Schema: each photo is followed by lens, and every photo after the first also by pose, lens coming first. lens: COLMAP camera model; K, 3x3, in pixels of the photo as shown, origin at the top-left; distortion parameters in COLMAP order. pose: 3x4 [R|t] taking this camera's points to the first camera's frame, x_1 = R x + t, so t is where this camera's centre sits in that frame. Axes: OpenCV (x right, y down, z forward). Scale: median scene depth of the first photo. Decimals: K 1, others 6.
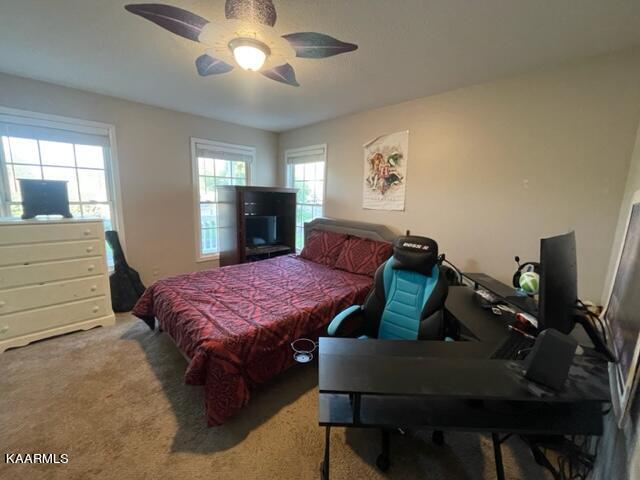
lens RADIAL K [[260.6, 0, 317.5], [0, 260.6, 233.4], [0, 0, 1]] dist [0.001087, 0.000338]
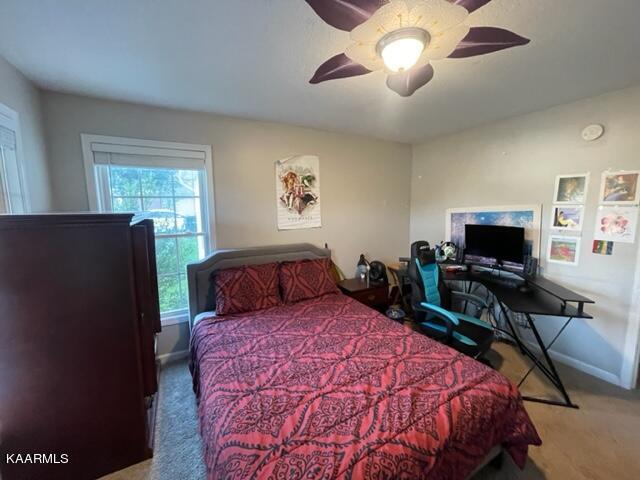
lens RADIAL K [[260.6, 0, 317.5], [0, 260.6, 233.4], [0, 0, 1]] dist [0.001087, 0.000338]
pose [[0.252122, -0.140551, 0.957434, -0.714236], [0.157100, 0.982216, 0.102820, -0.168666], [-0.954858, 0.124489, 0.269718, 0.677795]]
